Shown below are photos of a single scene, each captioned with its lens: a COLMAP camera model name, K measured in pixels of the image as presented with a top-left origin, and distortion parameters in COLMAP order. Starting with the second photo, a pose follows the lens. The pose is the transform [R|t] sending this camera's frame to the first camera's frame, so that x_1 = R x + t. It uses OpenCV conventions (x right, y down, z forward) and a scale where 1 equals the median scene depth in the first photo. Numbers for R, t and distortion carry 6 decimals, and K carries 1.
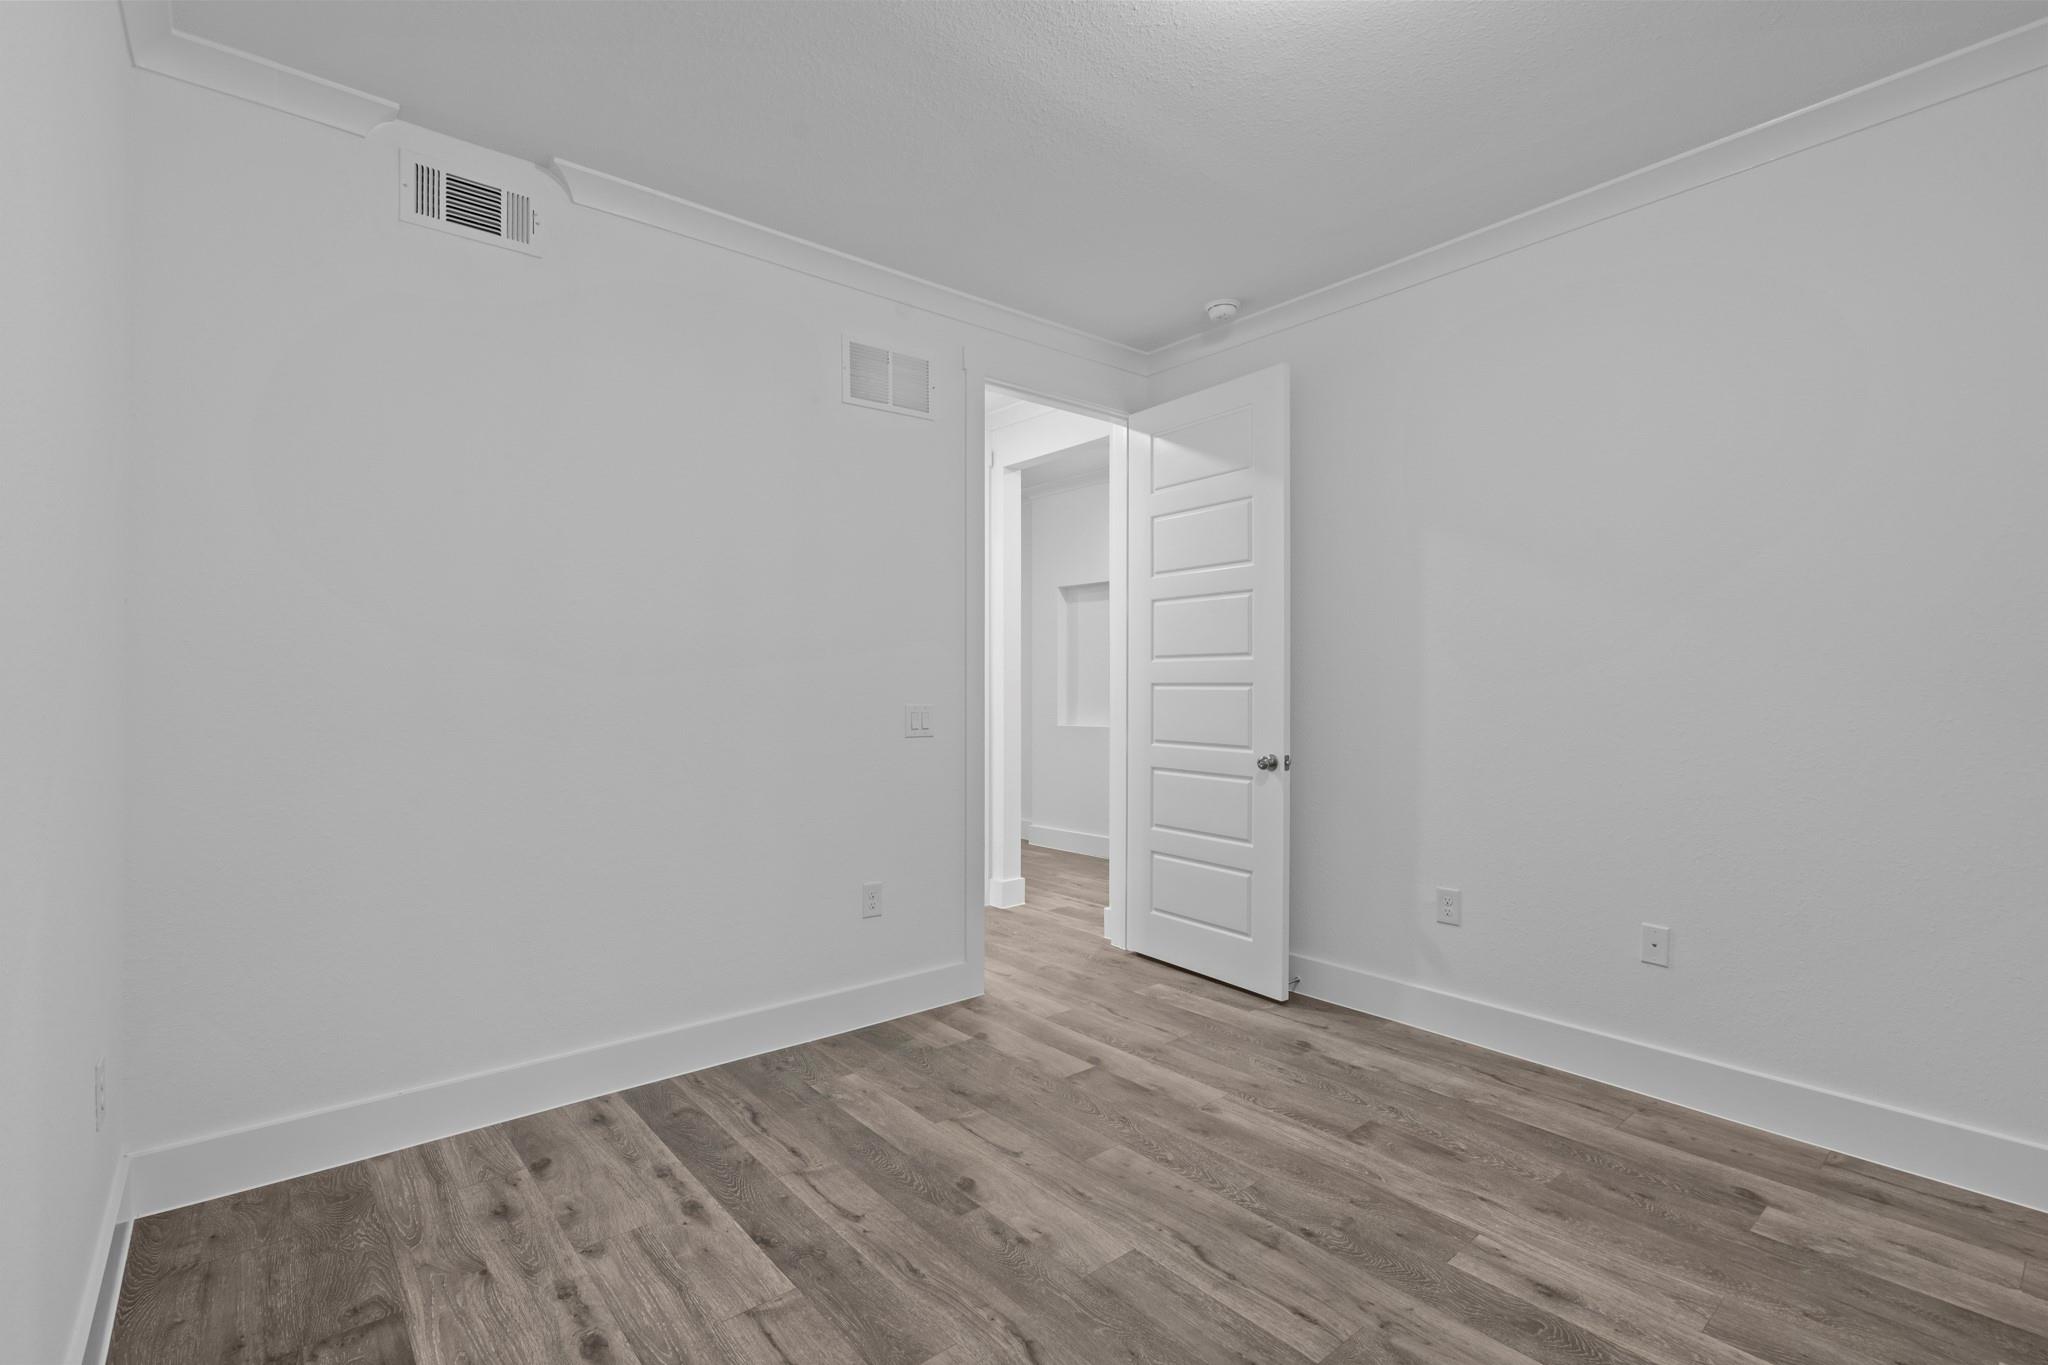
lens RADIAL K [[930.8, 0, 1010.1], [0, 930.8, 678.3], [0, 0, 1]] dist [-0.002724, 0.000889]
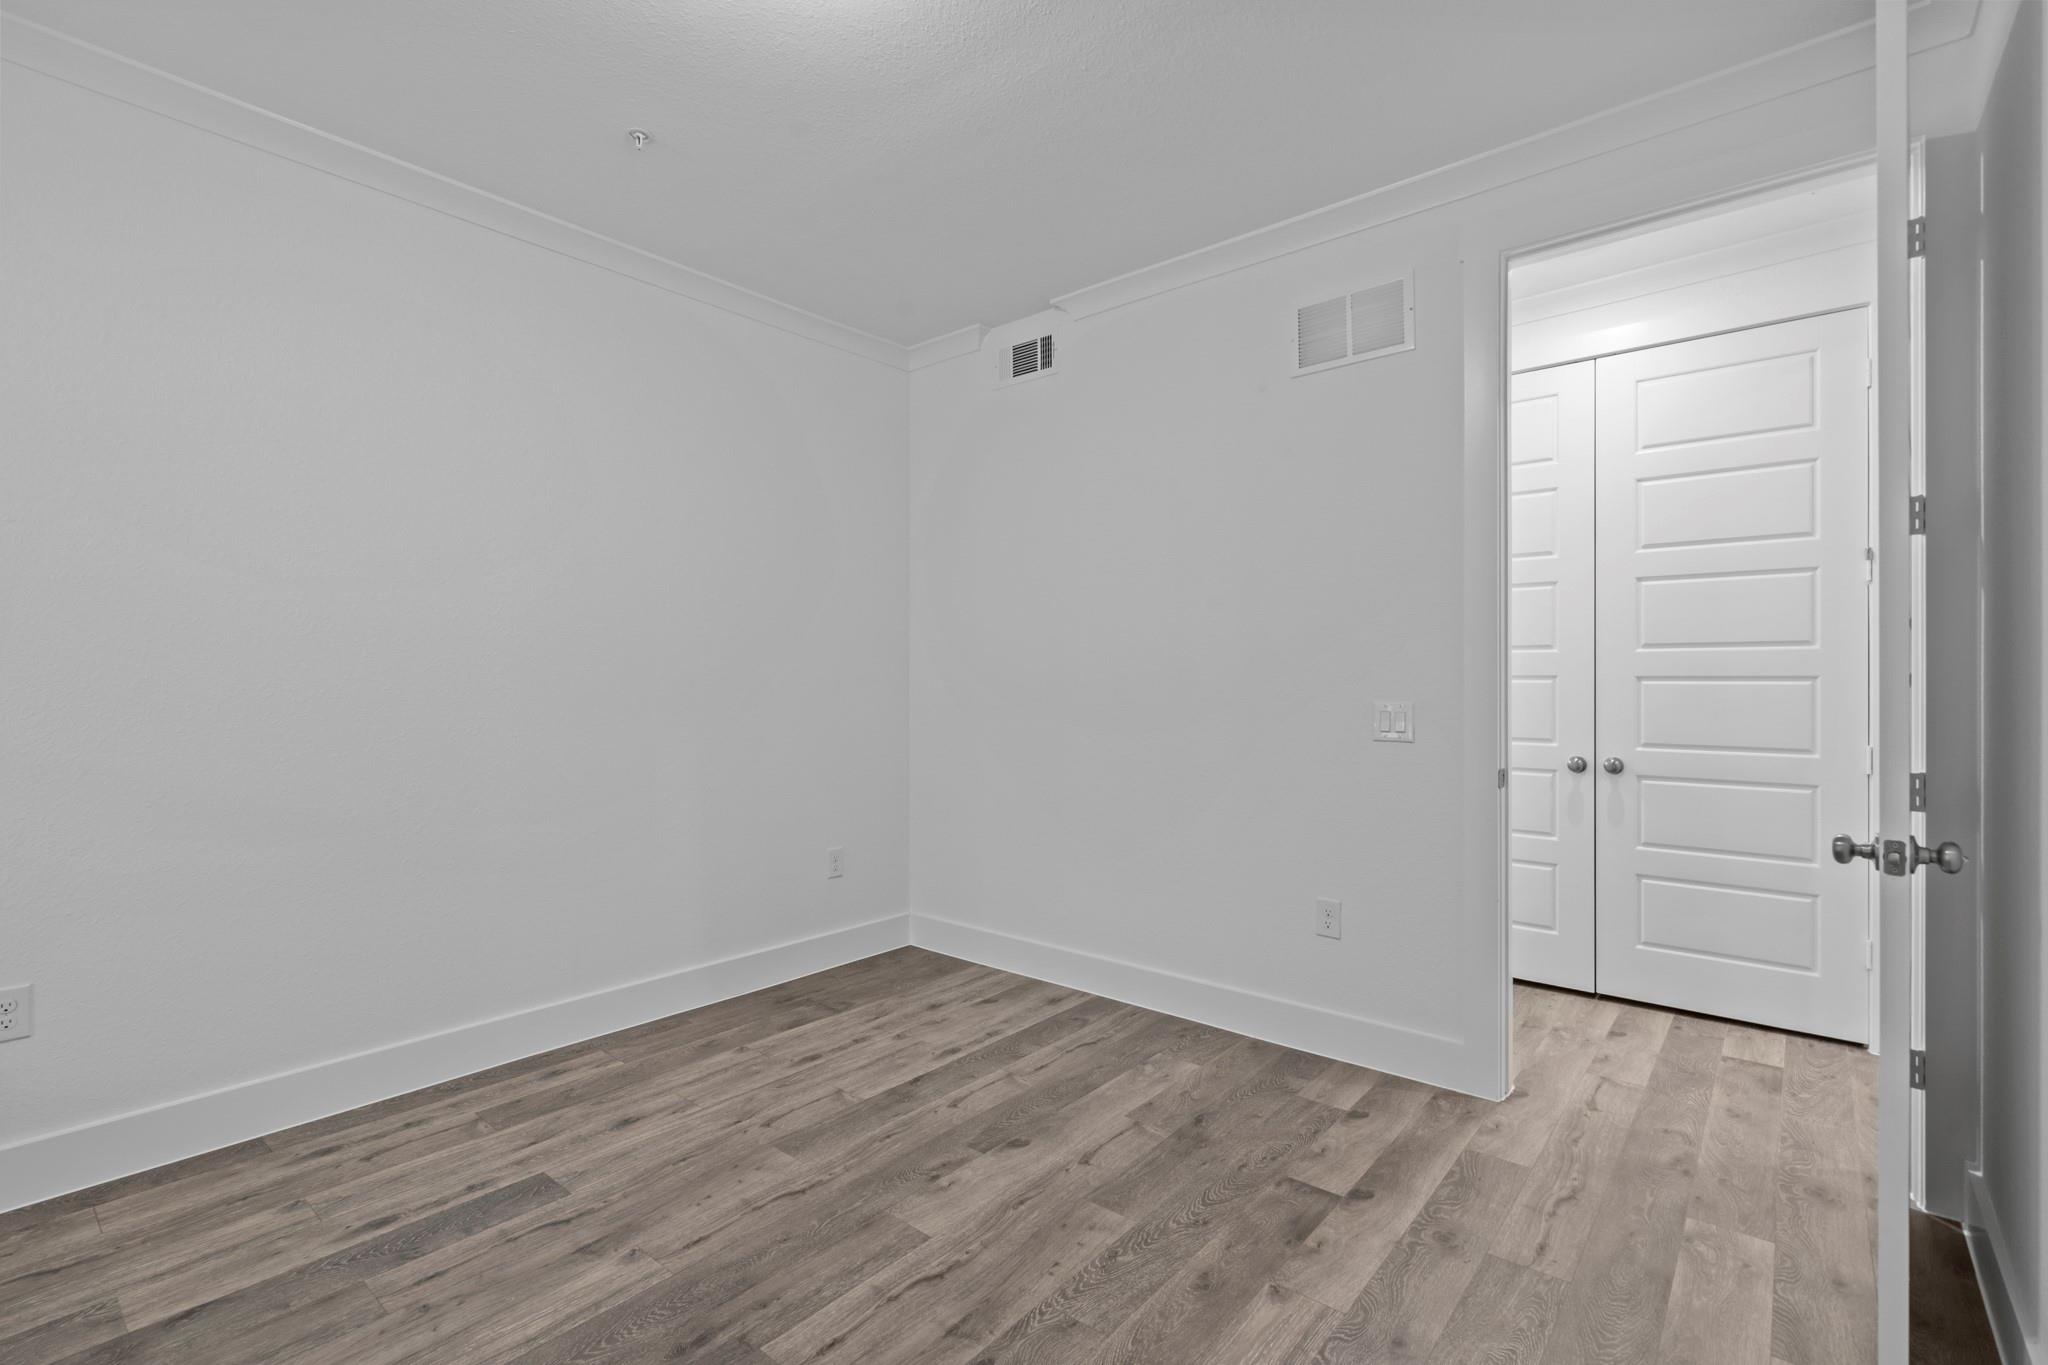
lens RADIAL K [[930.8, 0, 1010.1], [0, 930.8, 678.3], [0, 0, 1]] dist [-0.002724, 0.000889]
pose [[0.171362, -0.002348, -0.985205, 0.885389], [0.009398, 0.999956, -0.000749, 0.005288], [0.985163, -0.009130, 0.171376, 0.707364]]
